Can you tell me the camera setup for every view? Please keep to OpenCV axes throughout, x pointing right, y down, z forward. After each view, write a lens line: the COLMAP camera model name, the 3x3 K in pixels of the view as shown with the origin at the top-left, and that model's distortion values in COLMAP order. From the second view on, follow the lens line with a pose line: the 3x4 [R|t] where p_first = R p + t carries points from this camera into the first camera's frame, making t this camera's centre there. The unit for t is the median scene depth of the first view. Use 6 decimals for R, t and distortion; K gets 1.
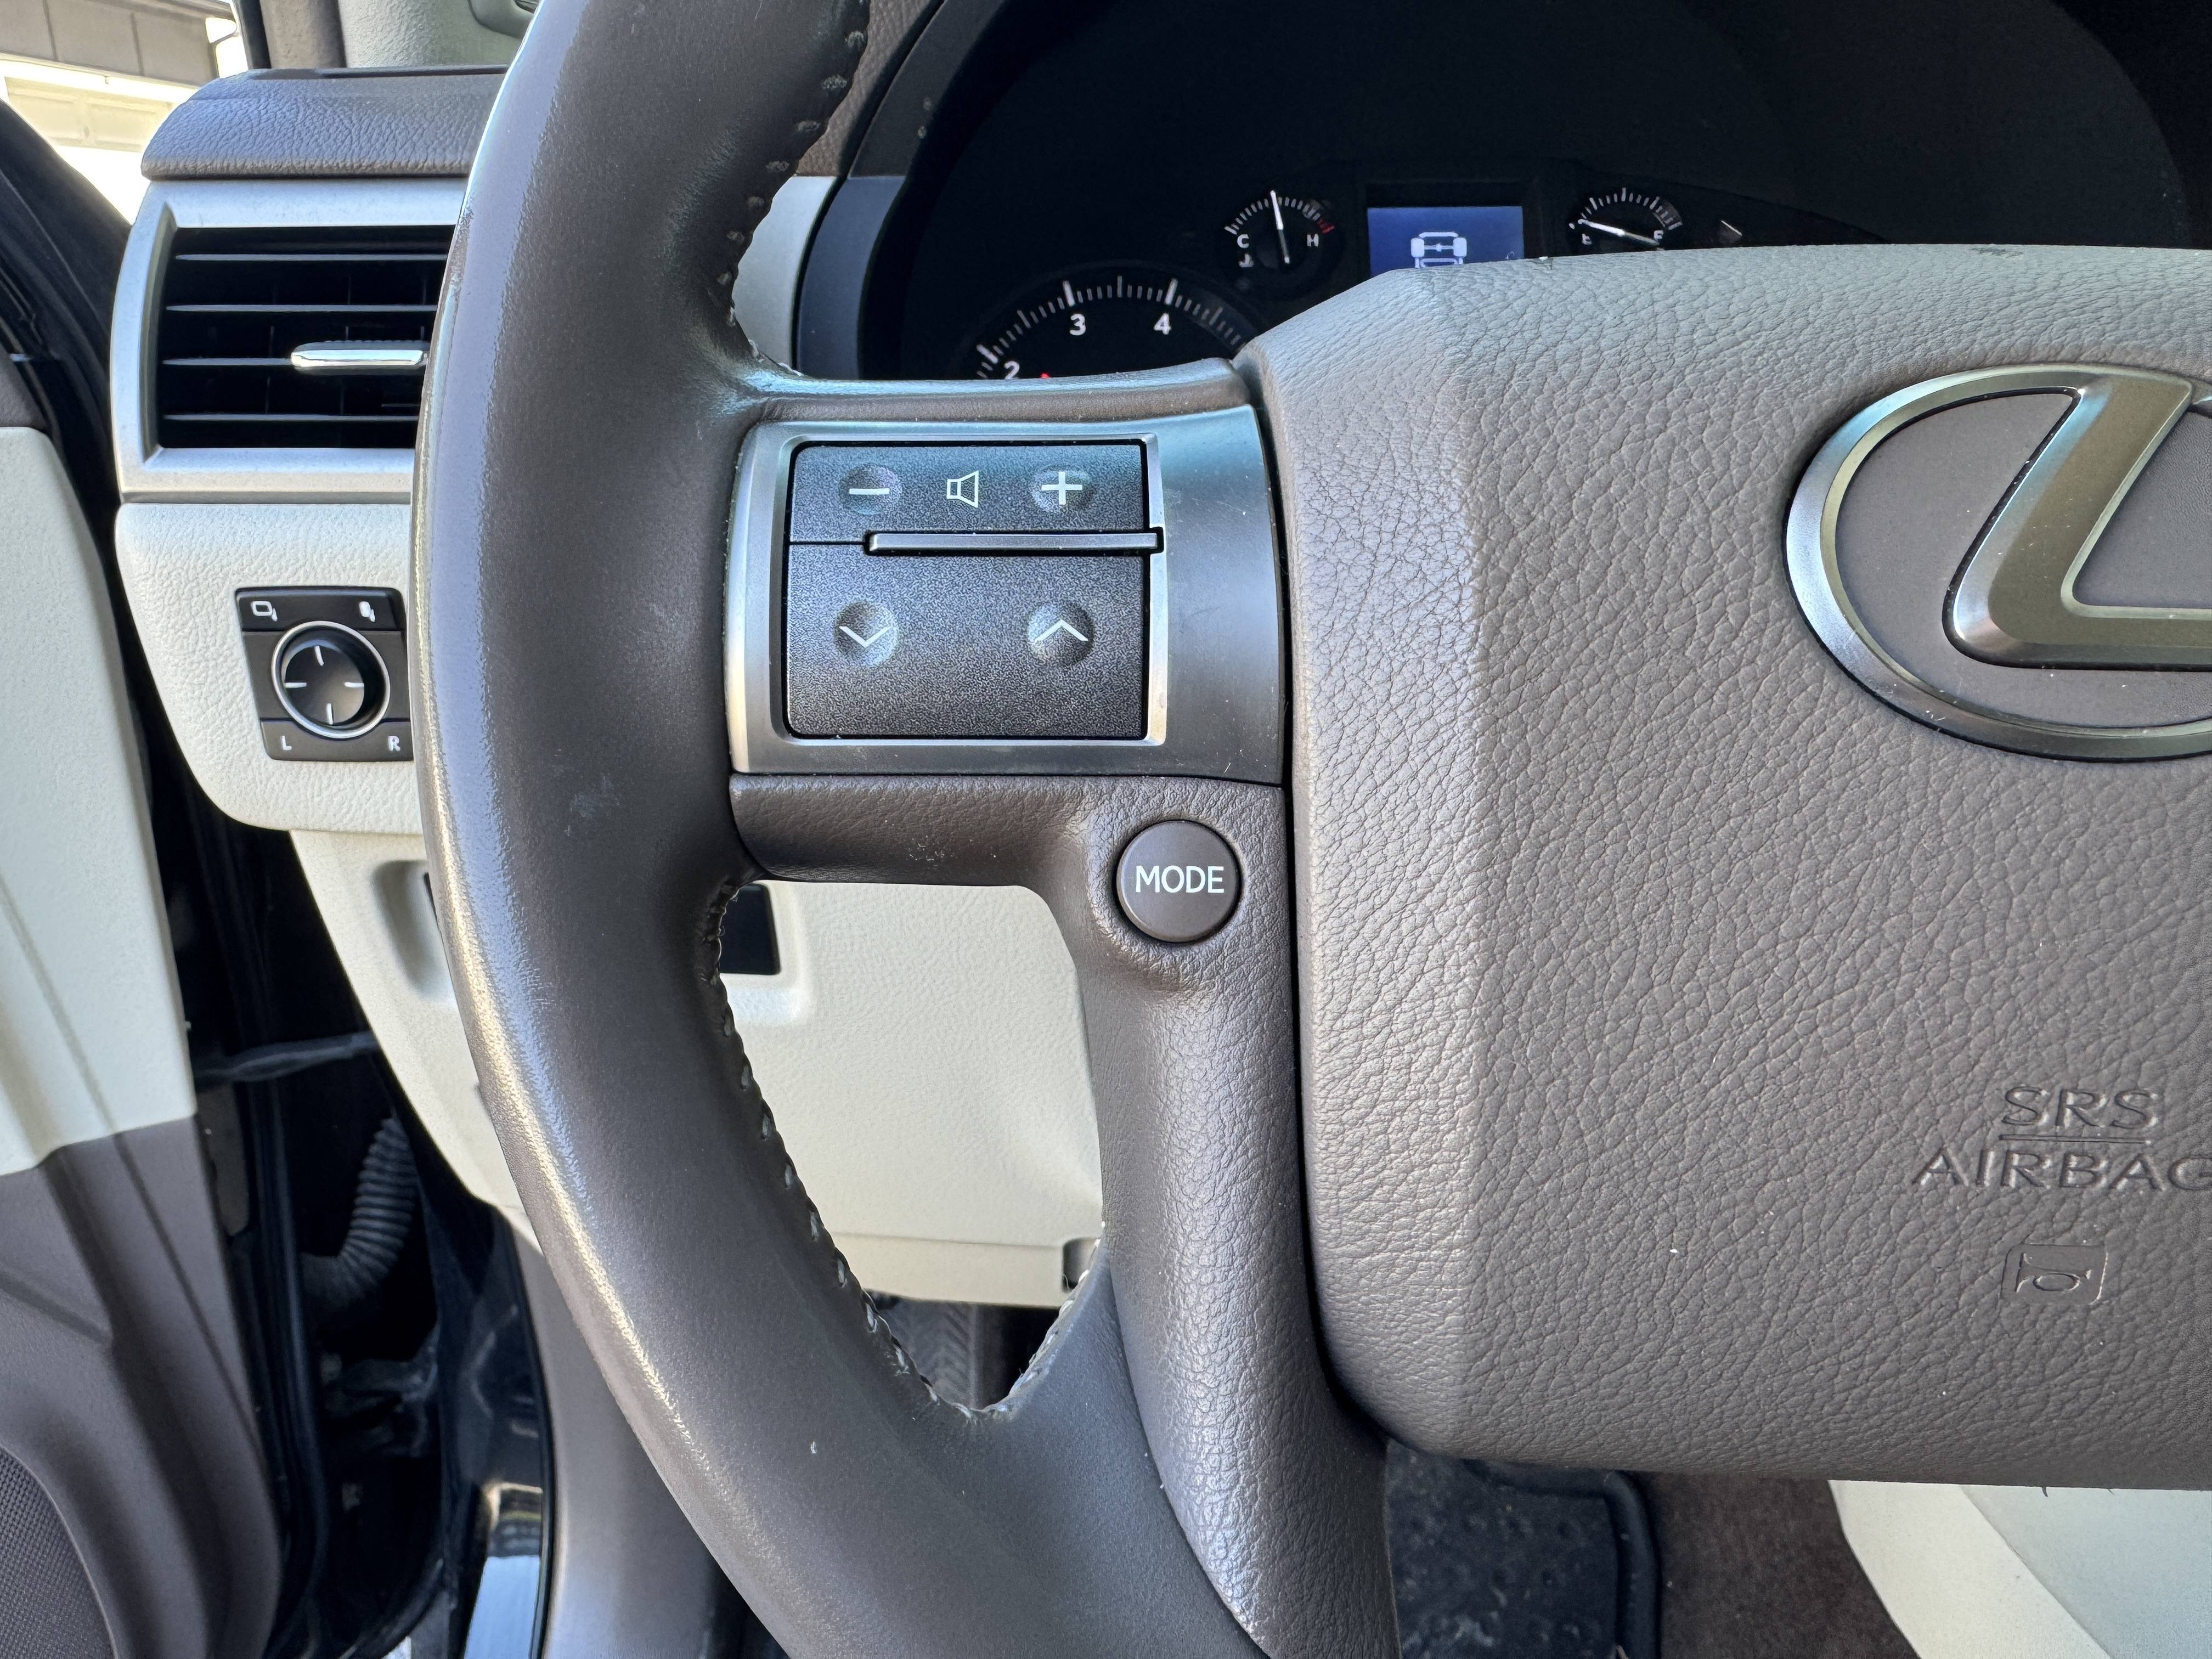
lens RADIAL K [[1442.3, 0, 981.5], [0, 1442.3, 826.9], [0, 0, 1]] dist [-0.007774, 0.003090]
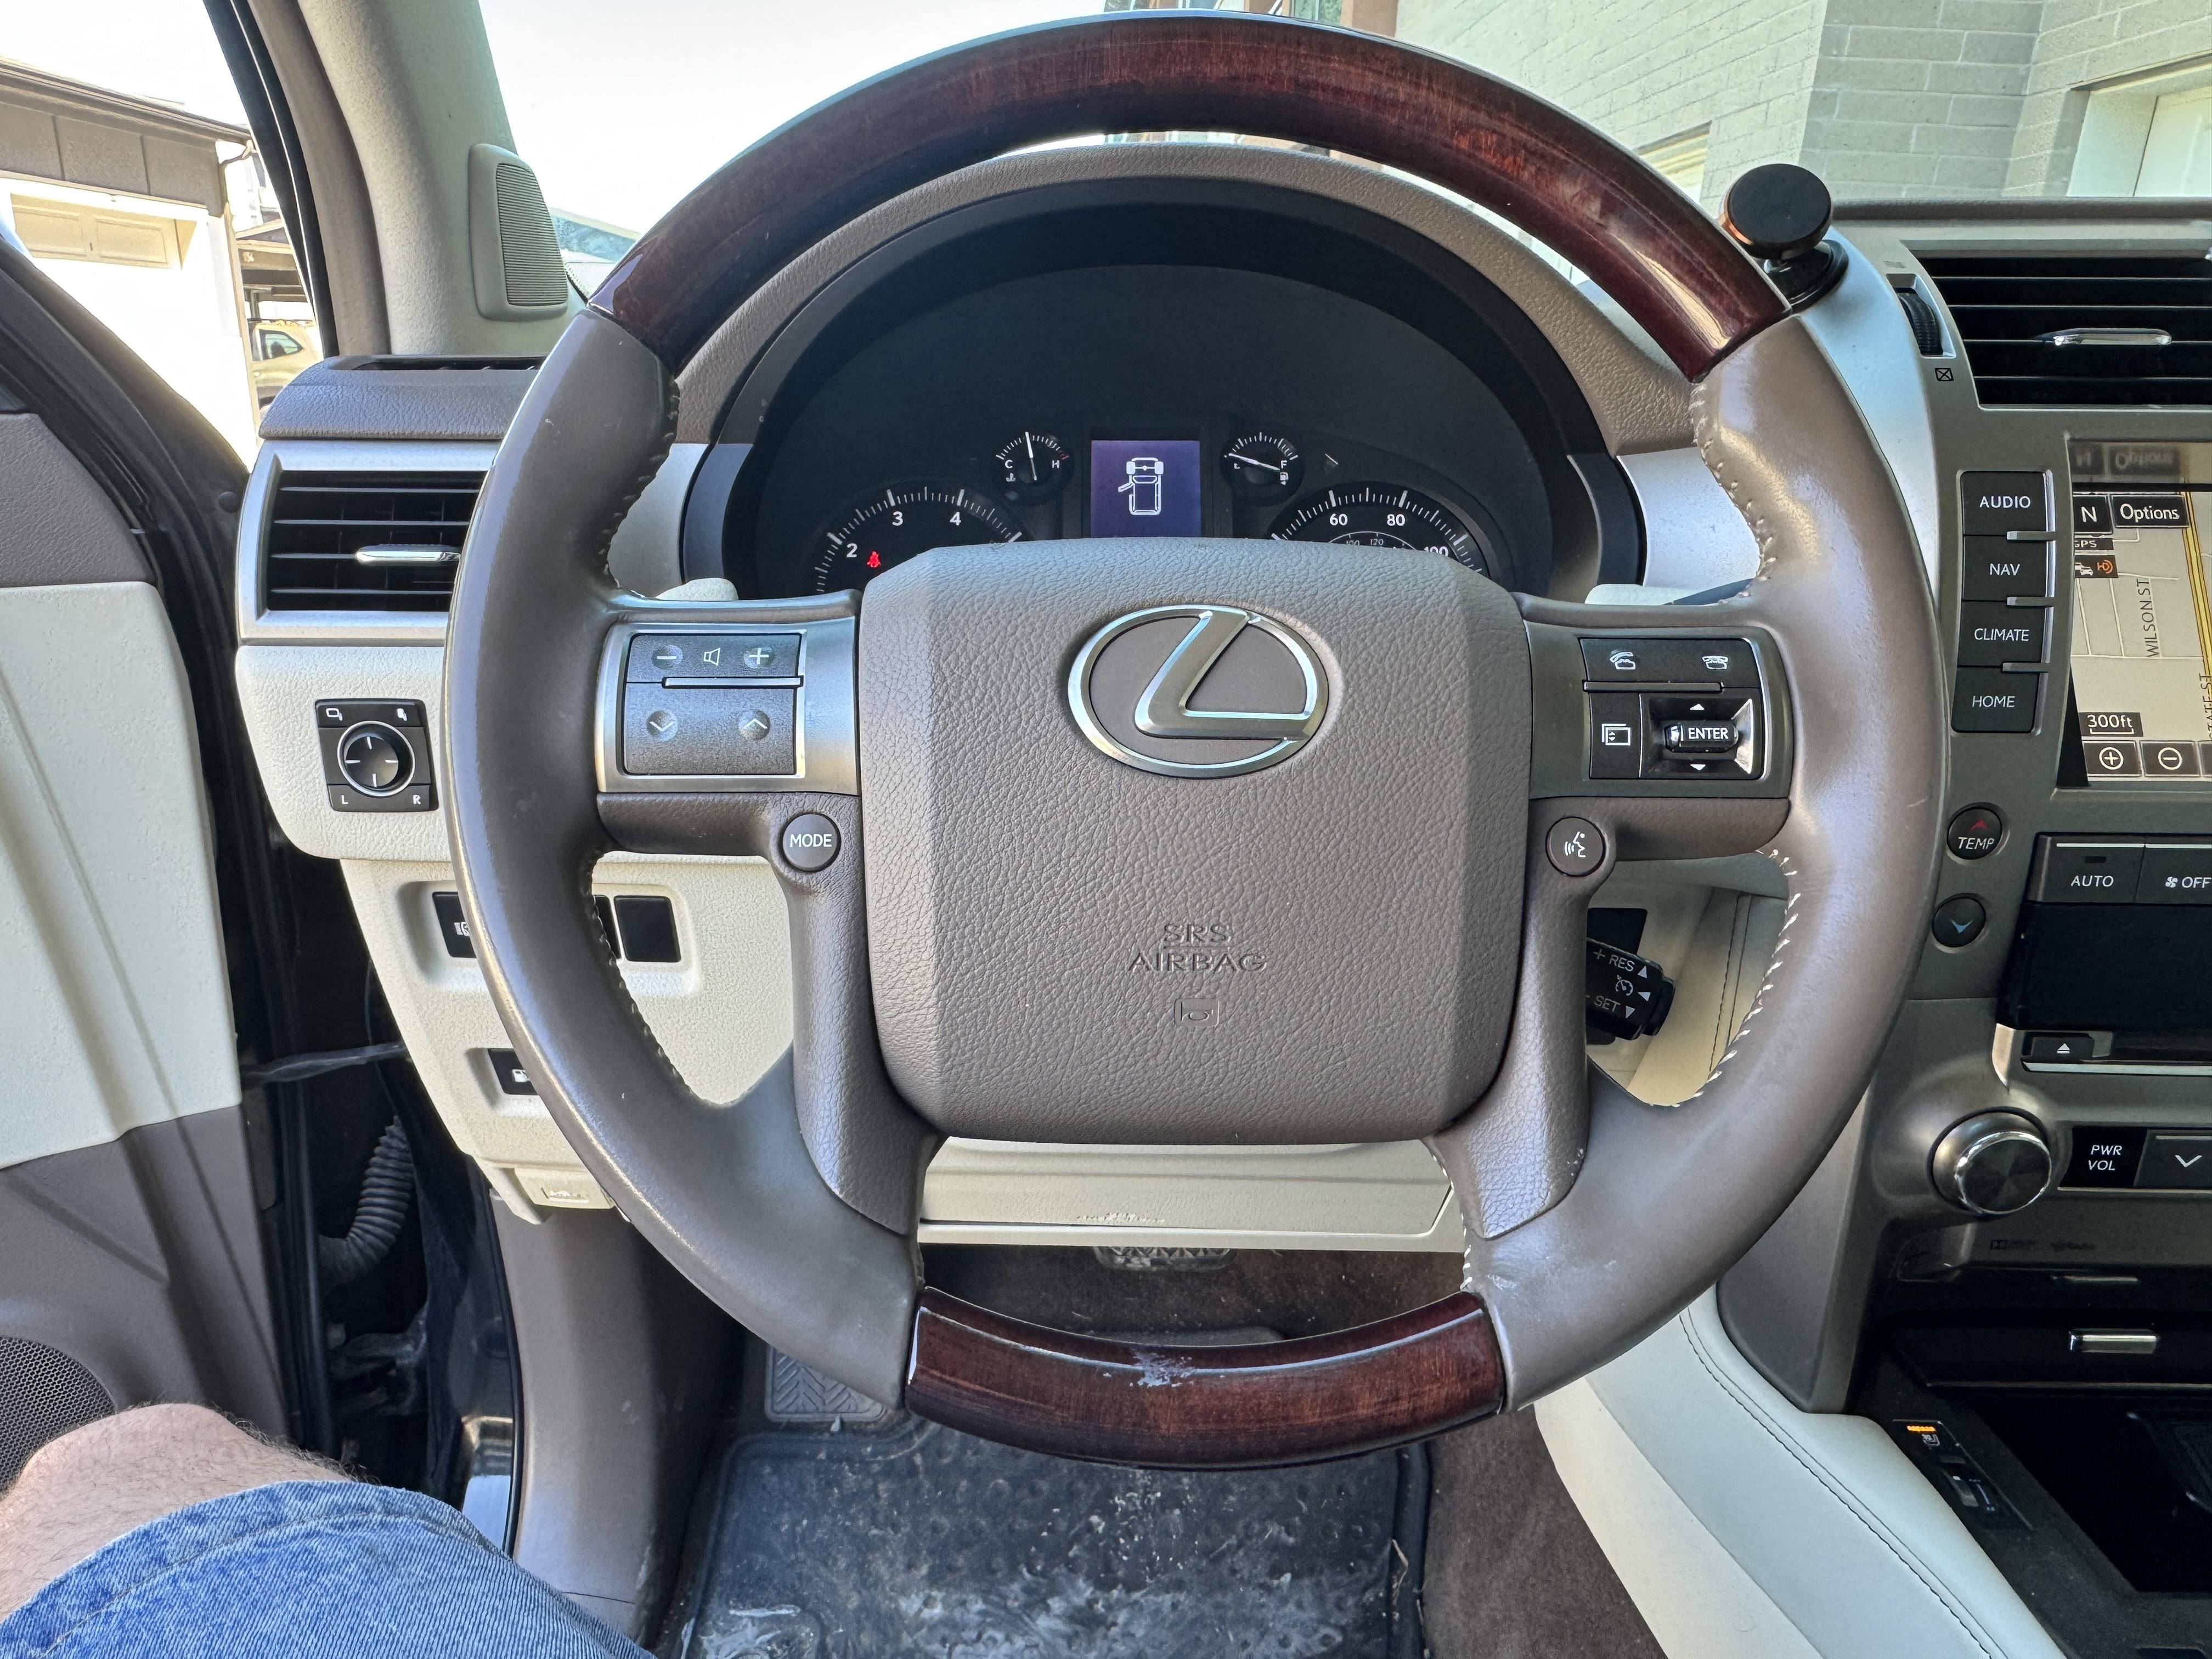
lens RADIAL K [[1441.3, 0, 1060.3], [0, 1441.3, 819.3], [0, 0, 1]] dist [-0.007000, 0.005099]
pose [[0.998598, -0.005174, 0.052684, 0.289188], [0.009091, 0.997189, -0.074376, 0.122169], [-0.052151, 0.074751, 0.995838, -0.827289]]
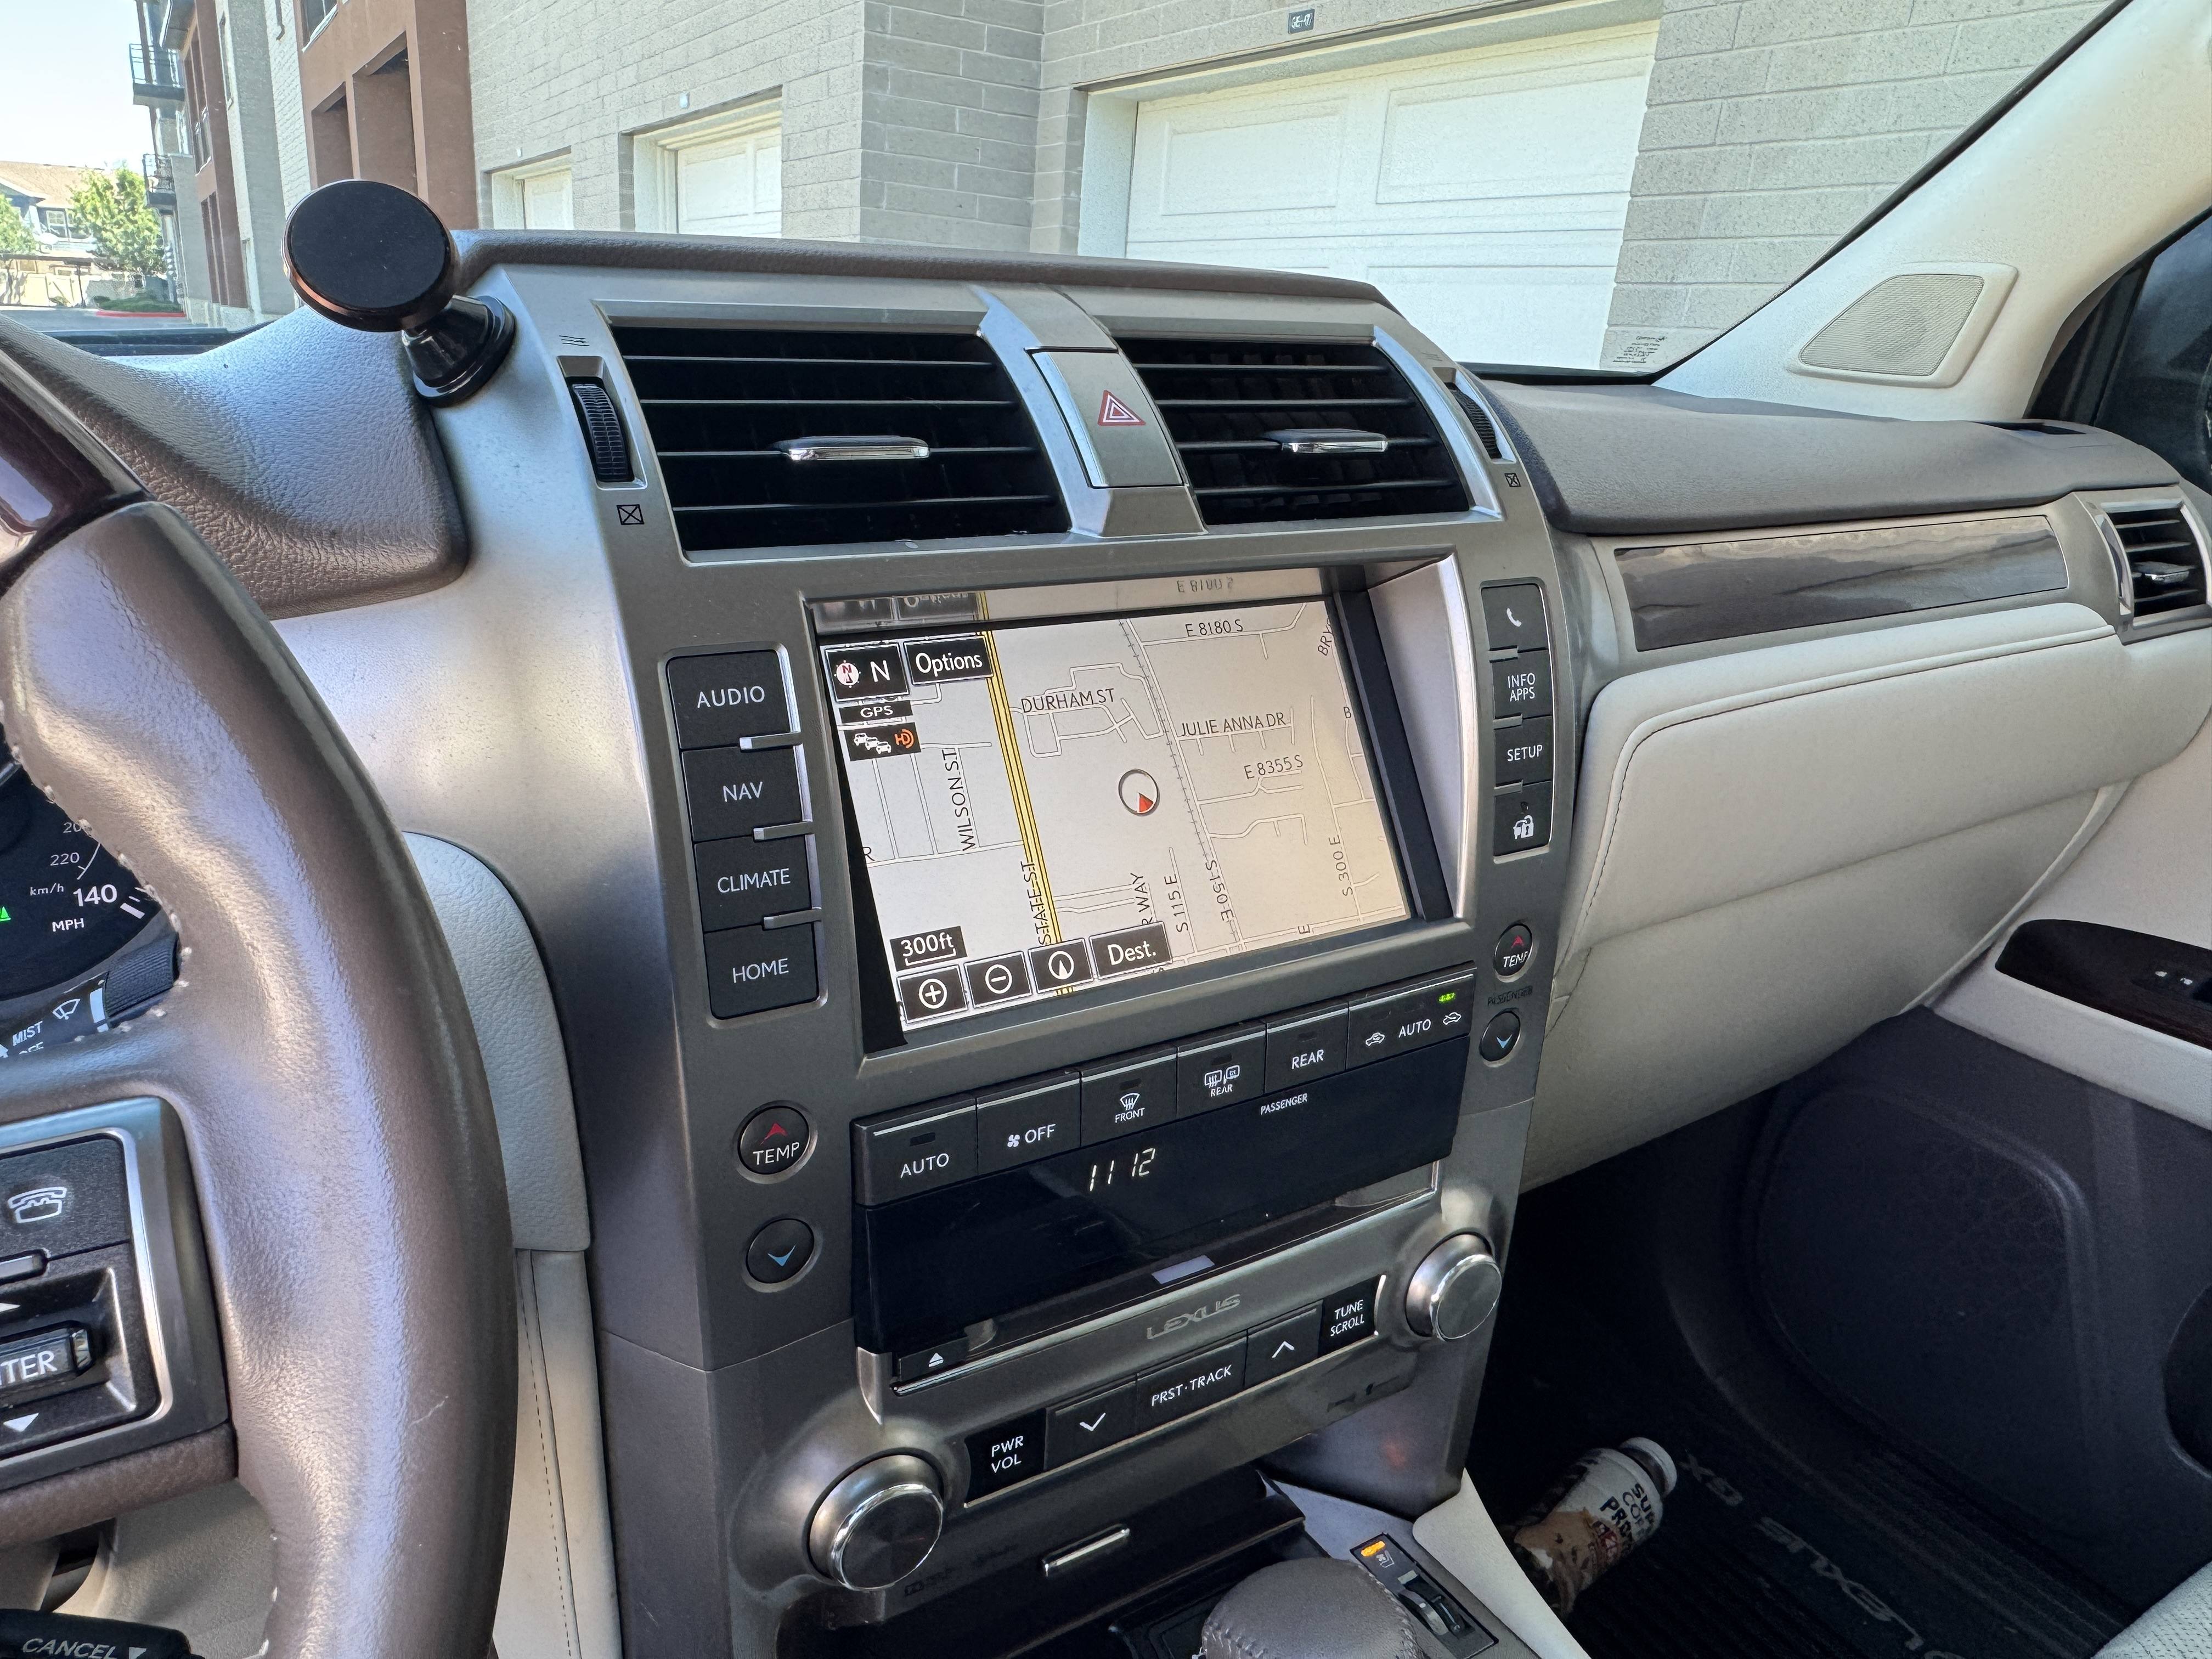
lens RADIAL K [[1441.3, 0, 1050.2], [0, 1441.3, 838.2], [0, 0, 1]] dist [-0.007000, 0.005099]
pose [[0.826919, -0.157431, 0.539834, 1.158185], [0.175015, 0.984383, 0.018985, -0.279014], [-0.534392, 0.078781, 0.841557, -0.305998]]
